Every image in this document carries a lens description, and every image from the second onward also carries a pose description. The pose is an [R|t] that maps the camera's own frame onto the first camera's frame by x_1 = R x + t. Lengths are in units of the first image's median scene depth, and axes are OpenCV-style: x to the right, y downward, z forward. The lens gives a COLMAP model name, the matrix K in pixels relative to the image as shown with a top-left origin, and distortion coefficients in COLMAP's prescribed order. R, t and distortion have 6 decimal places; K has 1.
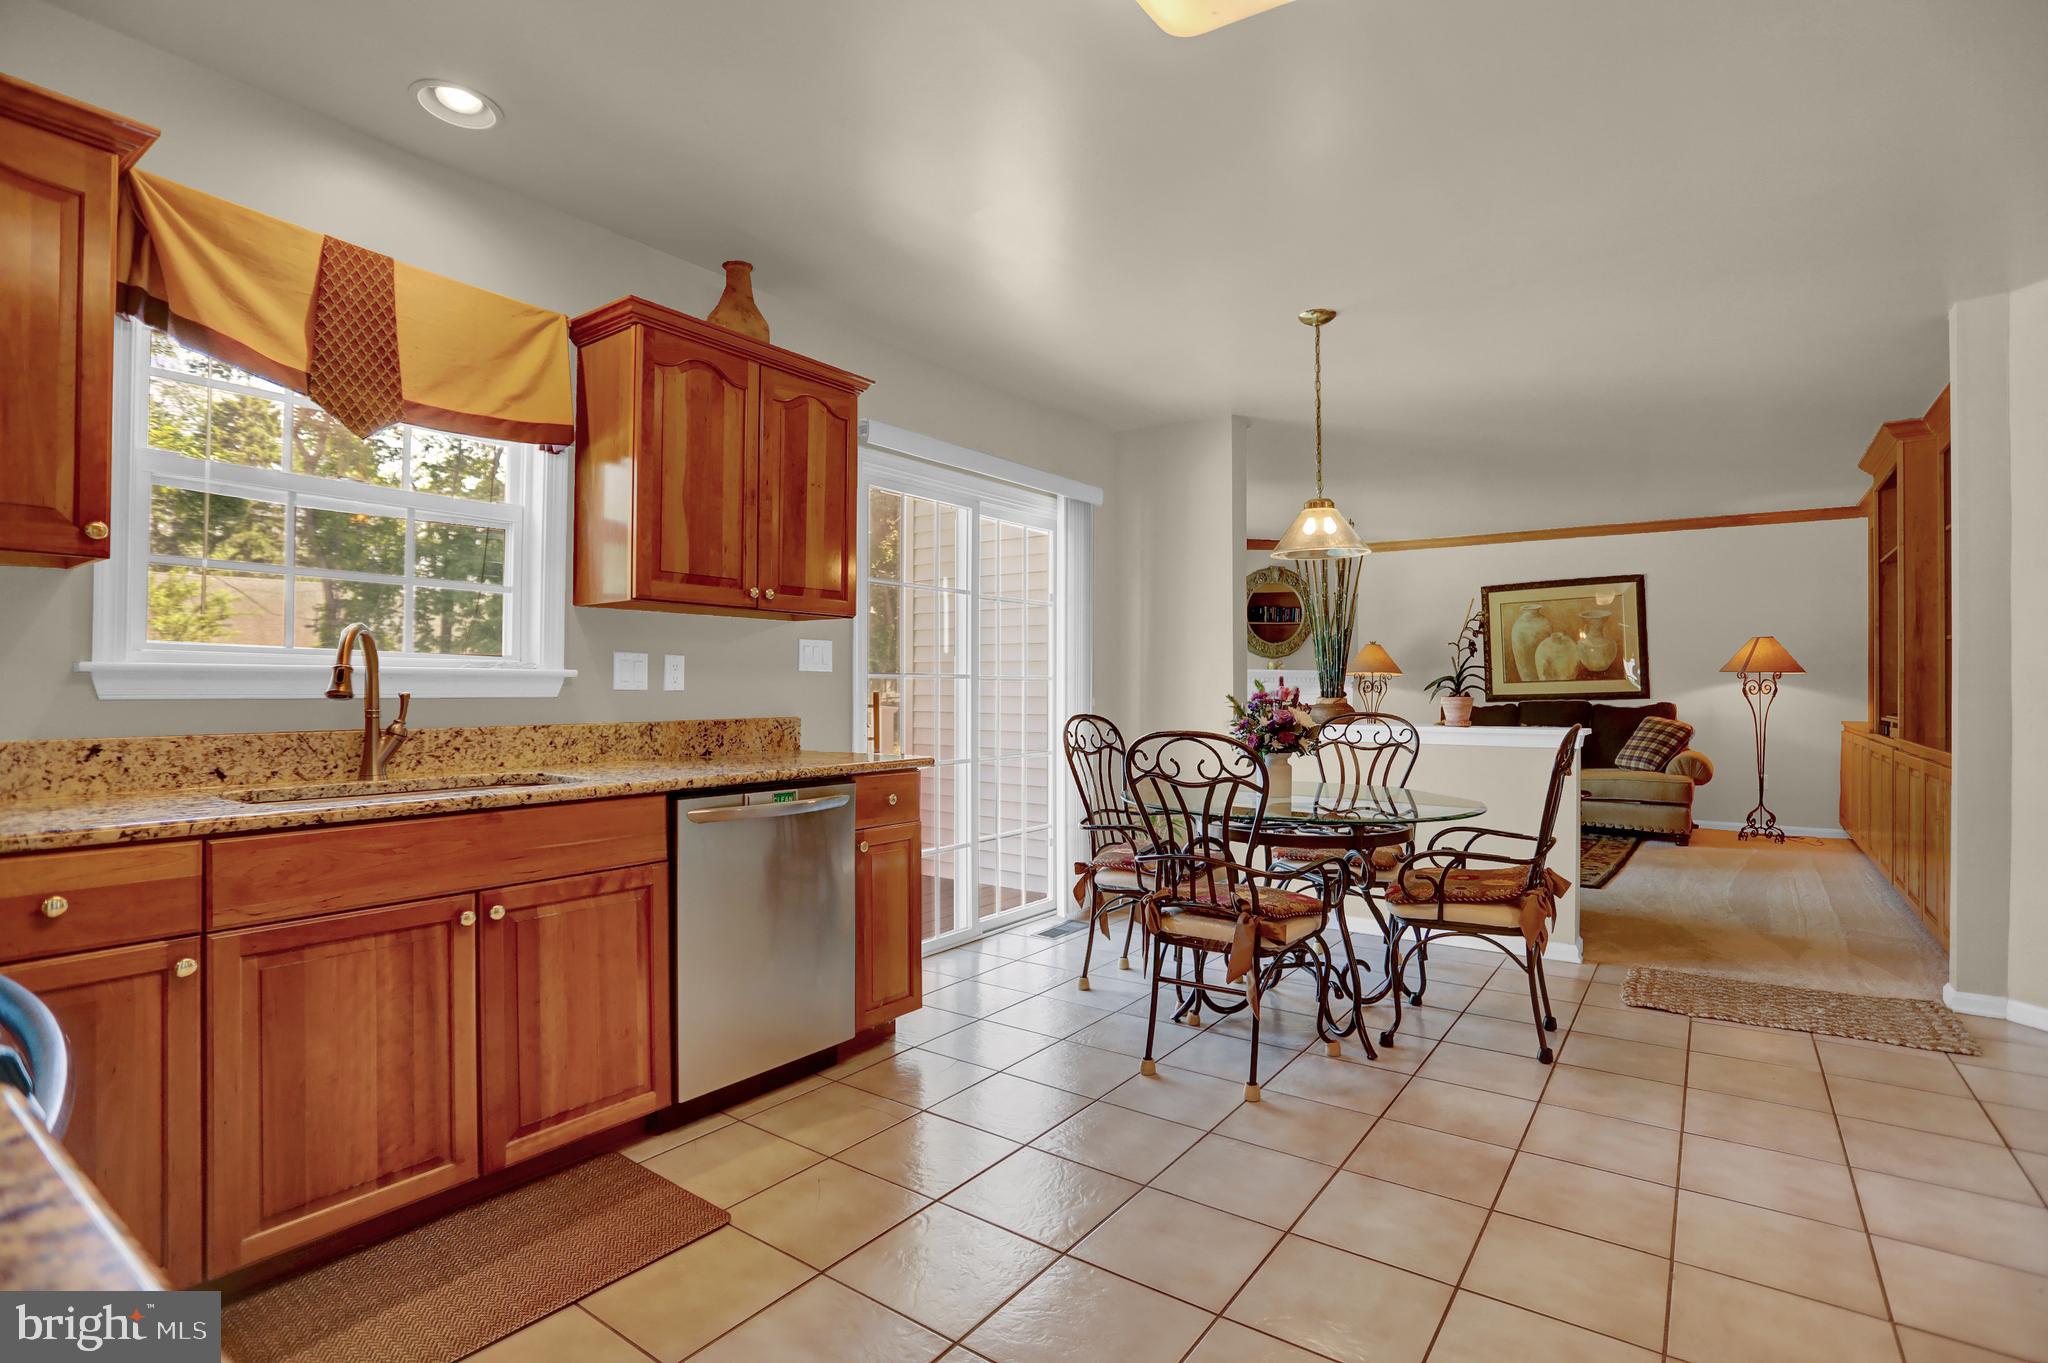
lens RADIAL K [[986.2, 0, 1028.8], [0, 986.2, 676.8], [0, 0, 1]] dist [-0.069805, 0.026915]
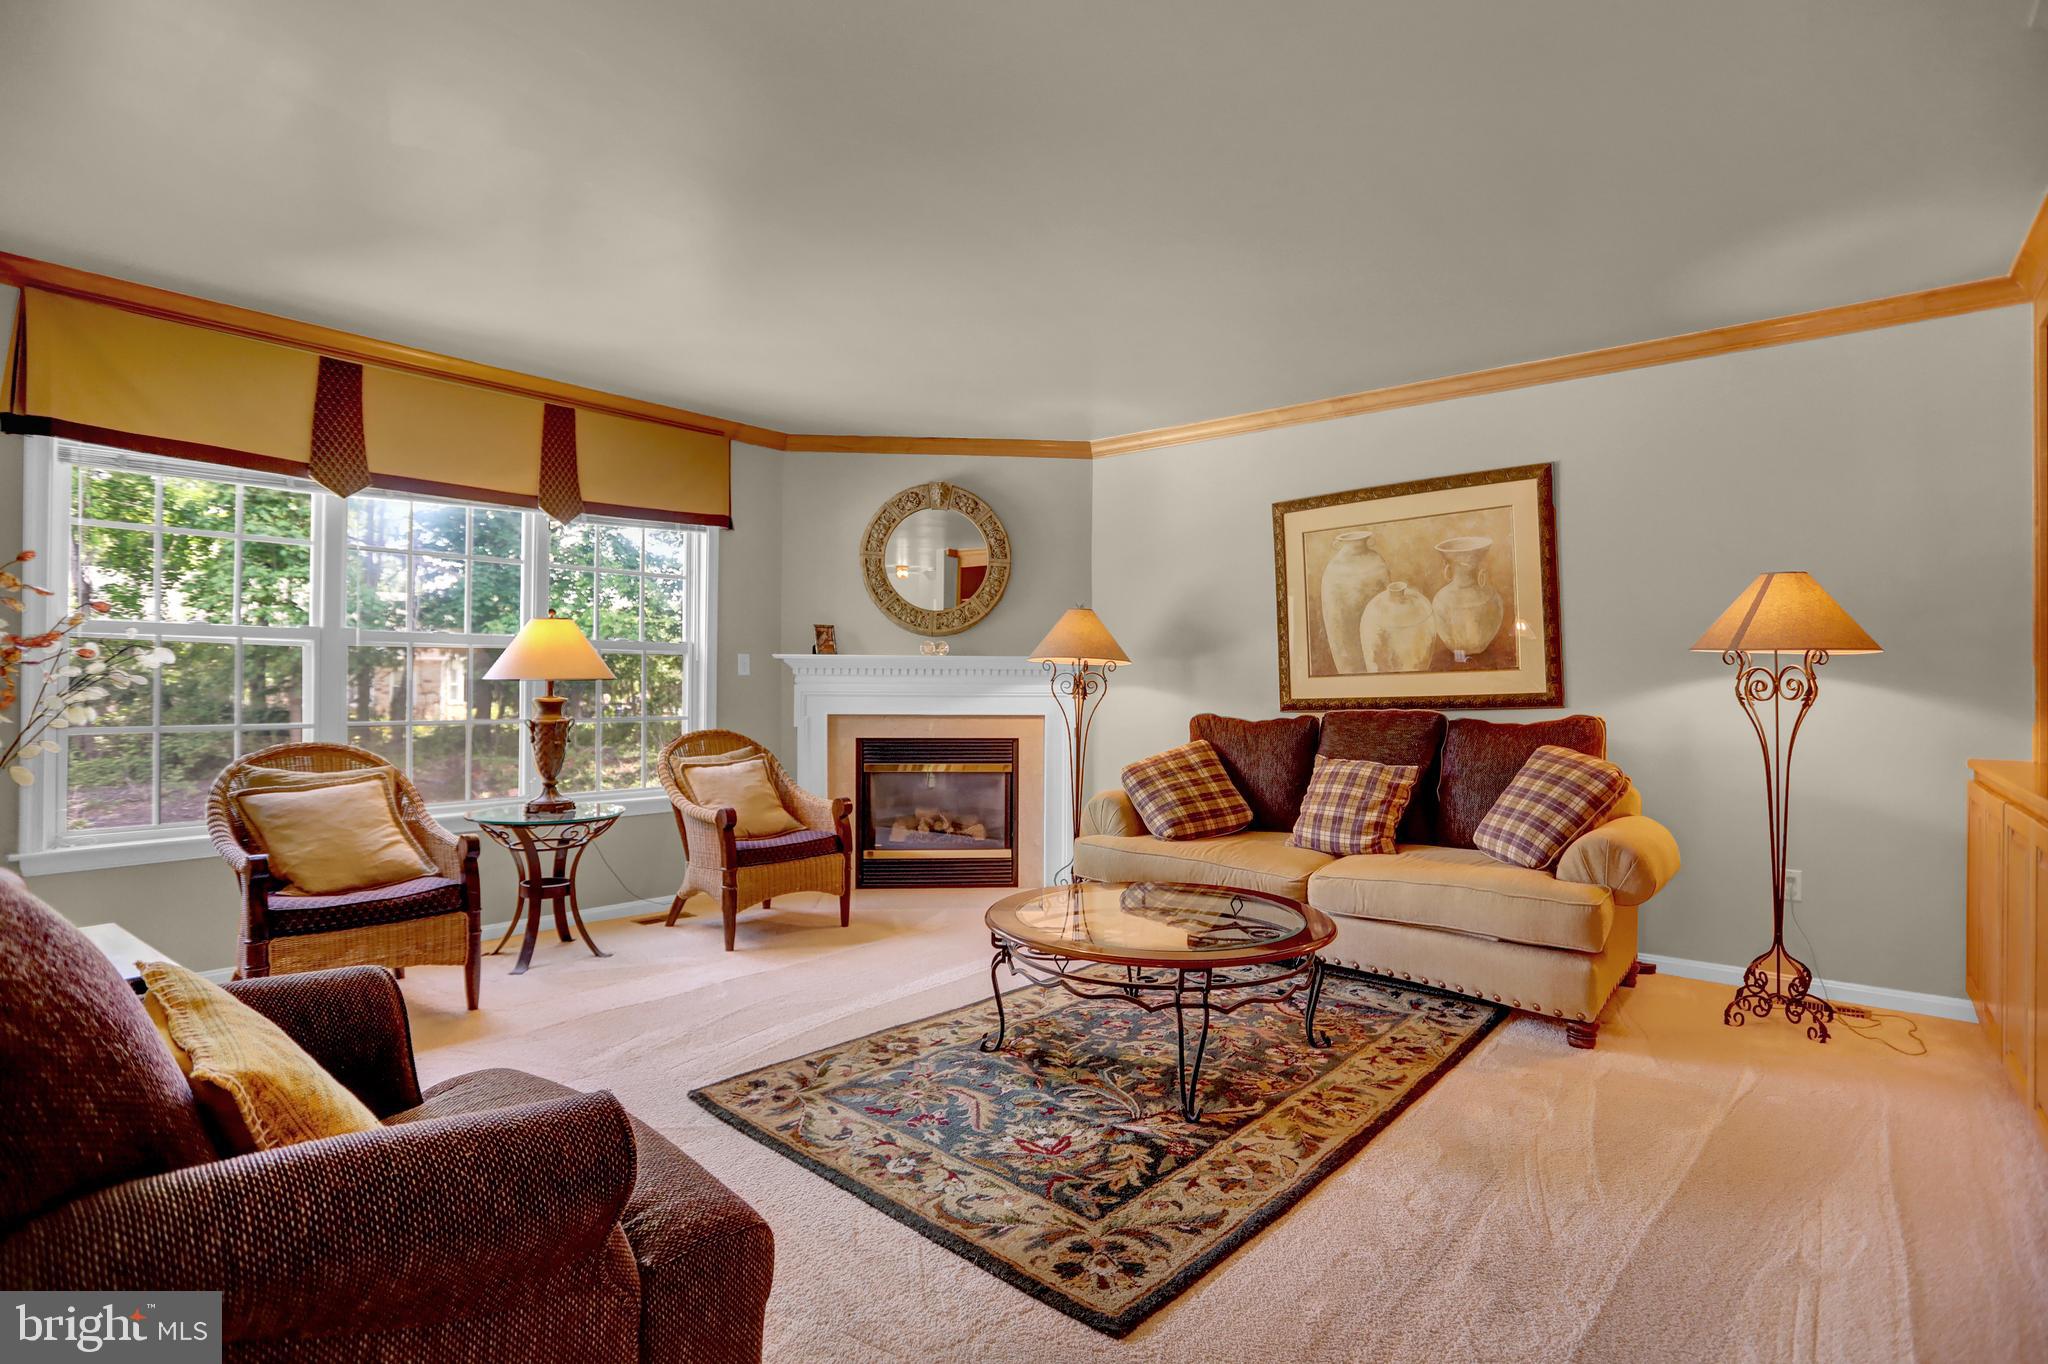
lens RADIAL K [[989.3, 0, 1035.2], [0, 989.3, 678.3], [0, 0, 1]] dist [-0.069095, 0.027347]
pose [[0.998081, 0.000483, -0.061913, 0.737235], [-0.000440, 1.000000, 0.000714, 0.013015], [0.061913, -0.000685, 0.998081, 0.874312]]
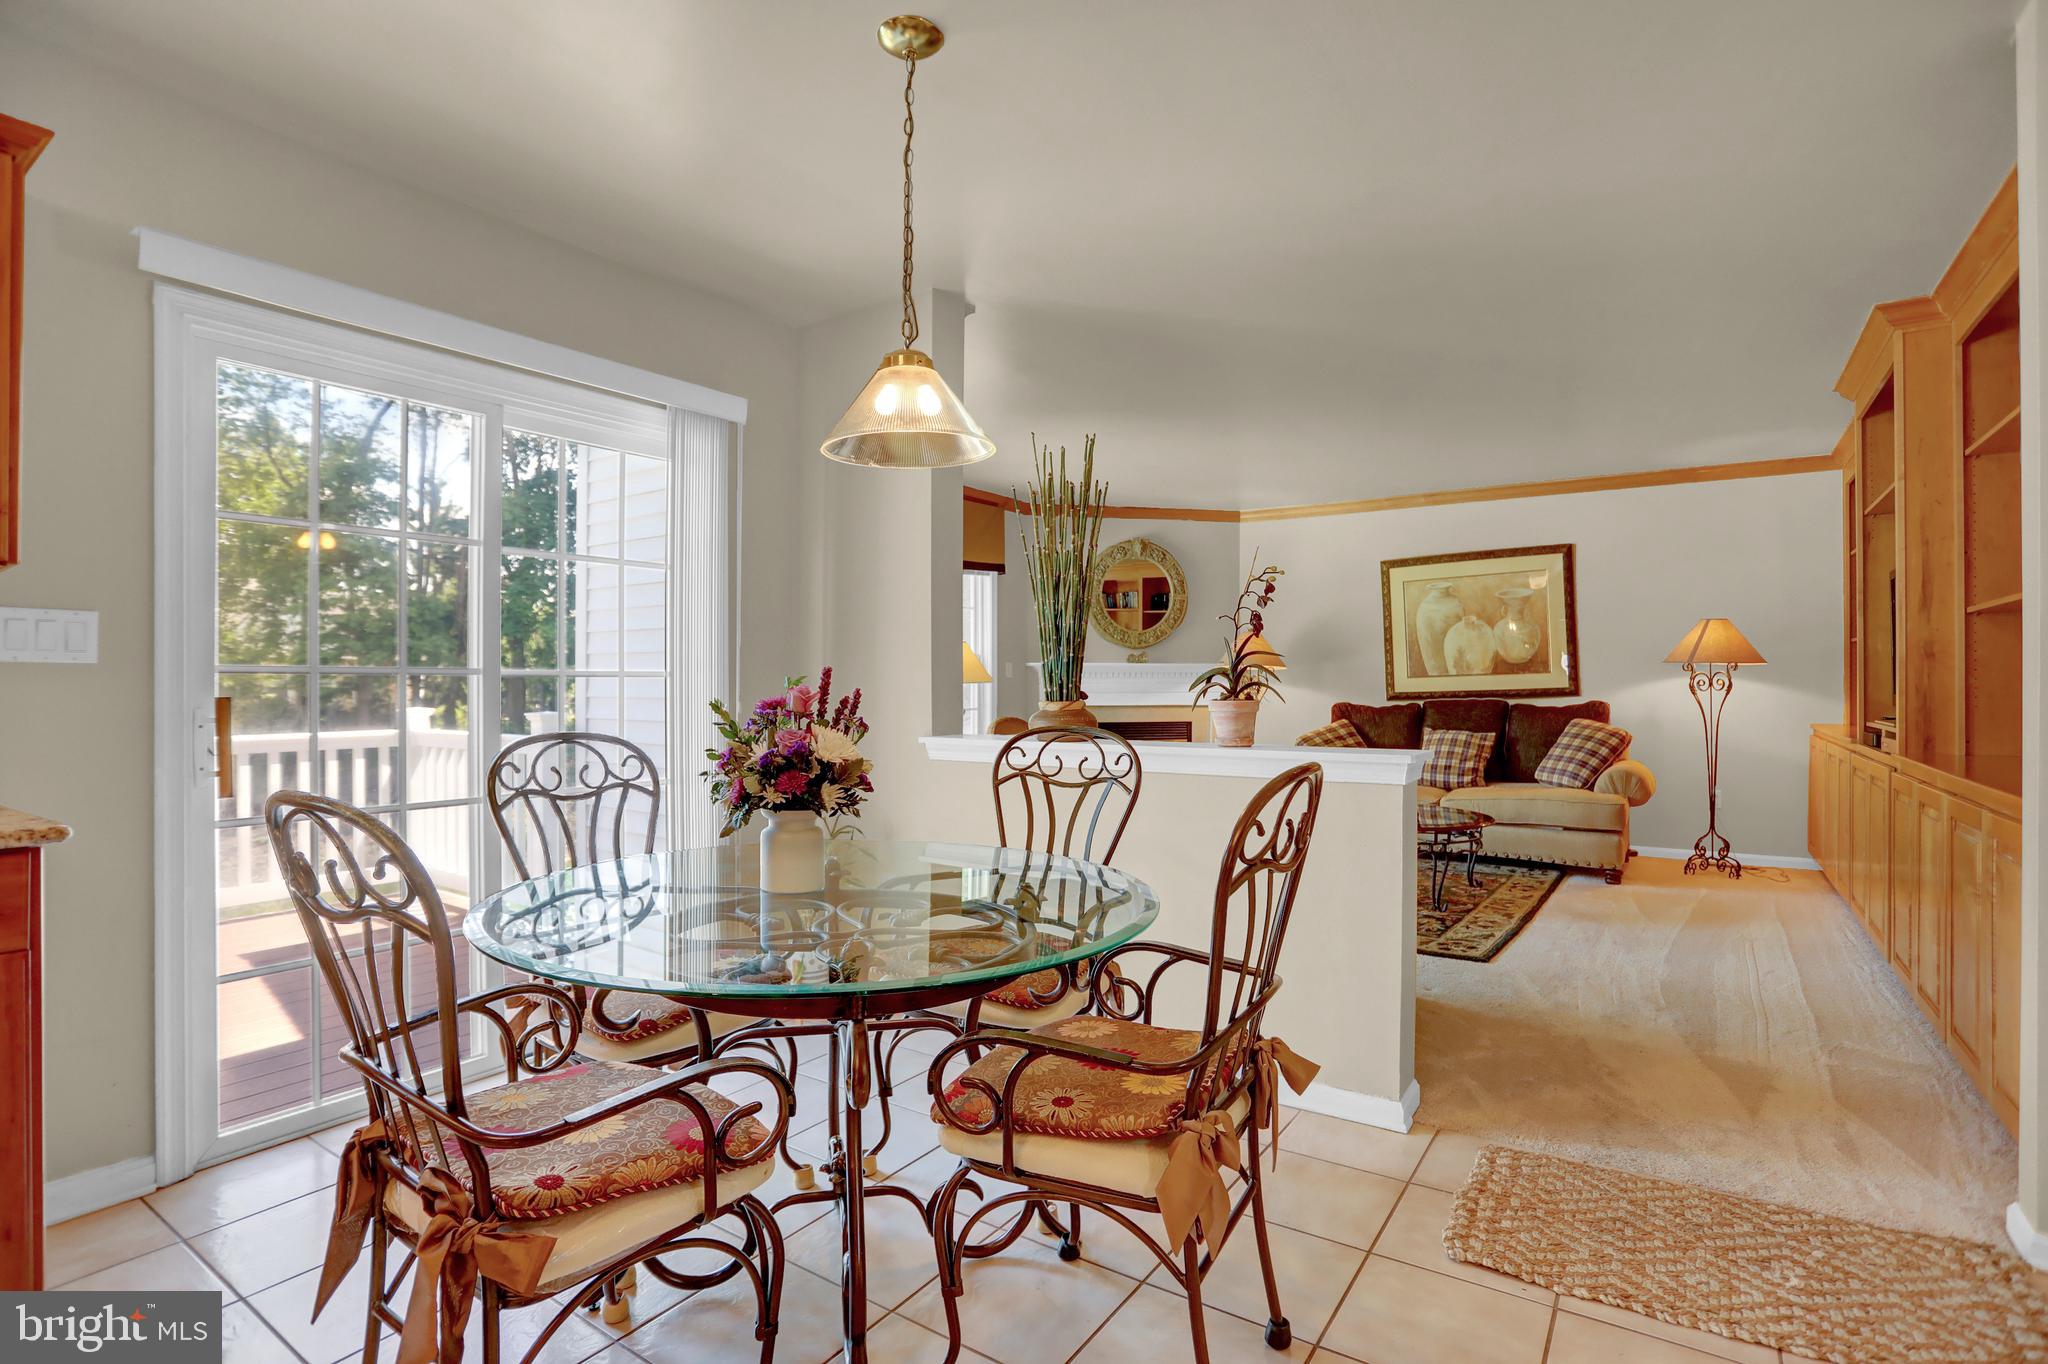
lens RADIAL K [[989.3, 0, 1035.2], [0, 989.3, 678.3], [0, 0, 1]] dist [-0.069095, 0.027347]
pose [[0.999437, -0.004232, 0.033289, 0.291121], [0.004072, 0.999980, 0.004865, 0.002852], [-0.033308, -0.004726, 0.999434, 0.359315]]
